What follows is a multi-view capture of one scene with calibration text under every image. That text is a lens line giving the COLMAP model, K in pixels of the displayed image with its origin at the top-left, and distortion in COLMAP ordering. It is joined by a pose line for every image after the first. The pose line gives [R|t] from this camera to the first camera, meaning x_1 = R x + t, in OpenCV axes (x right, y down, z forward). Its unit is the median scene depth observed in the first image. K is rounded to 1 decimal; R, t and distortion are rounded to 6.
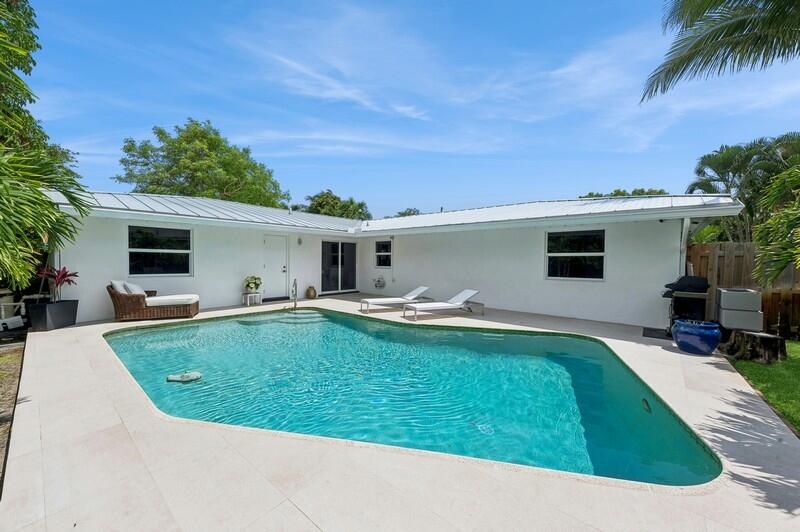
lens RADIAL K [[314.9, 0, 400.8], [0, 314.9, 257.6], [0, 0, 1]] dist [0.000363, -0.000181]
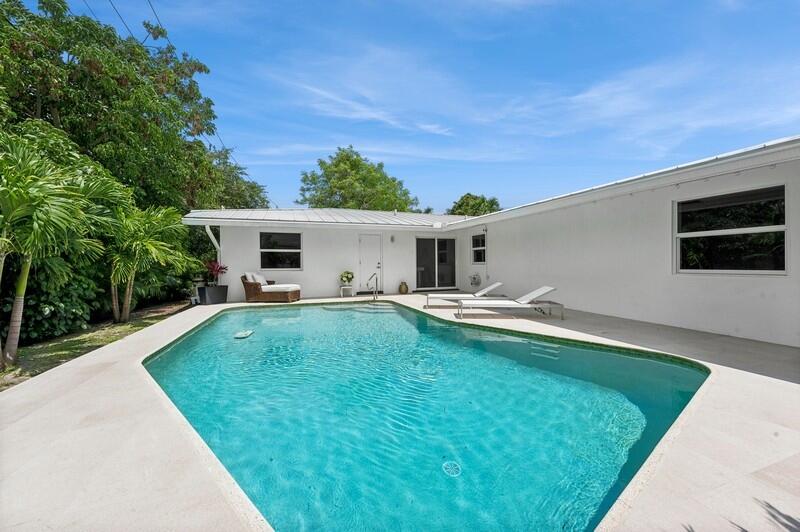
lens RADIAL K [[307.6, 0, 400.0], [0, 307.6, 266.0], [0, 0, 1]] dist [-0.019325, -0.000152]
pose [[0.856009, -0.011296, -0.516837, 0.259455], [0.018656, 0.999785, 0.009048, 0.032847], [0.516623, -0.017387, 0.856036, 0.141921]]
